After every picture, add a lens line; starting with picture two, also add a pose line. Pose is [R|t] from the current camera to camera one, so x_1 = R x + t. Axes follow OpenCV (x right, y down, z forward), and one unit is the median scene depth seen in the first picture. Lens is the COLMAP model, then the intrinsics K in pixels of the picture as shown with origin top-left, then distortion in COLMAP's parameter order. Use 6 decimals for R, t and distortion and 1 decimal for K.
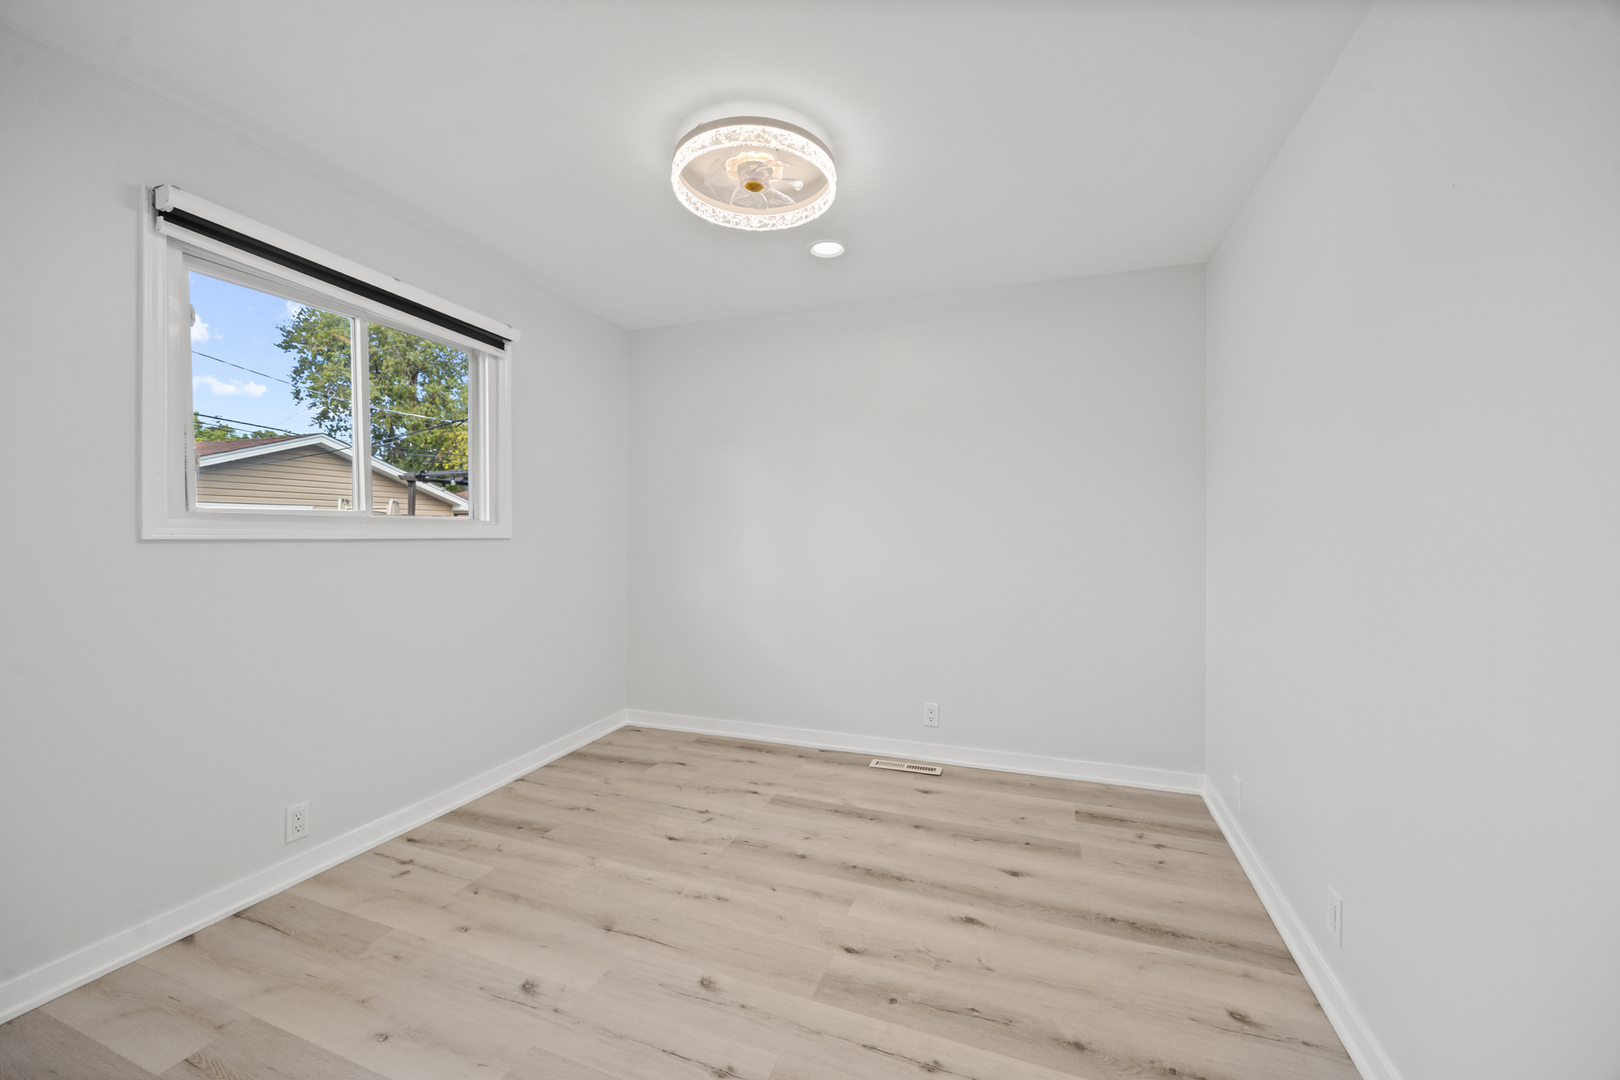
lens RADIAL K [[620.3, 0, 807.8], [0, 620.3, 540.9], [0, 0, 1]] dist [-0.002918, -0.000201]
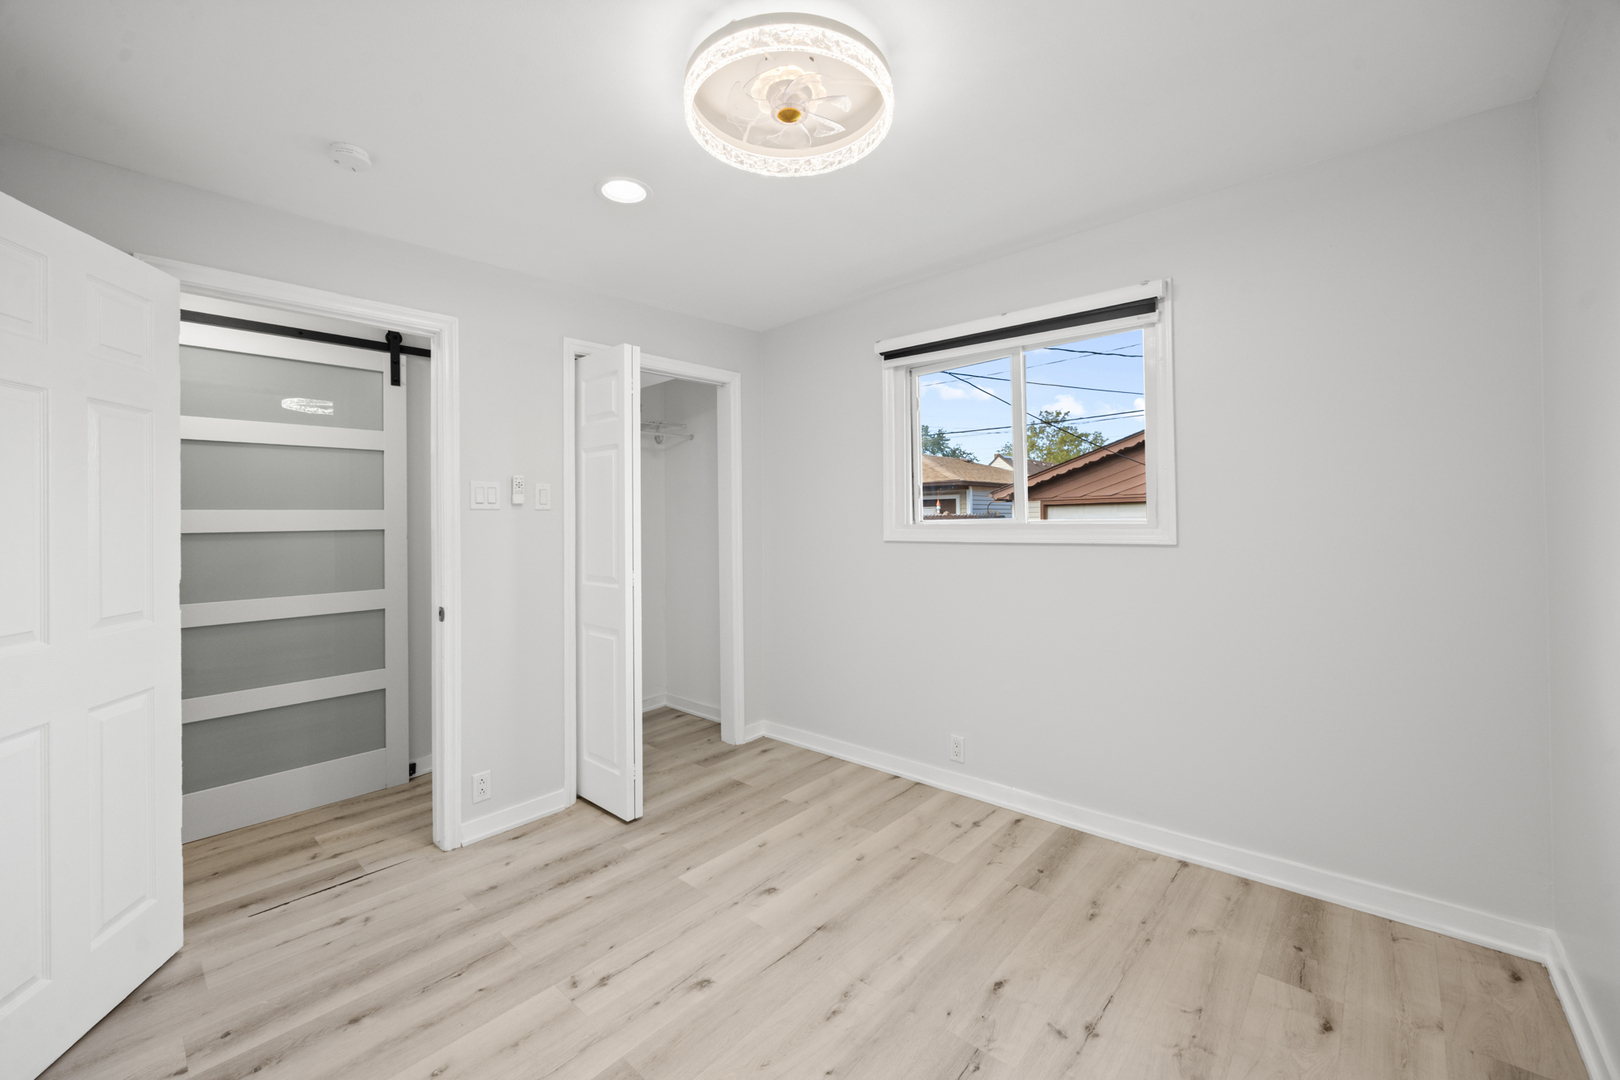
lens RADIAL K [[620.3, 0, 808.9], [0, 620.3, 525.9], [0, 0, 1]] dist [-0.002918, -0.000201]
pose [[-0.354570, 0.007594, -0.934999, 0.552266], [0.002722, 0.999971, 0.007090, -0.049422], [0.935025, -0.000031, -0.354581, 1.136967]]
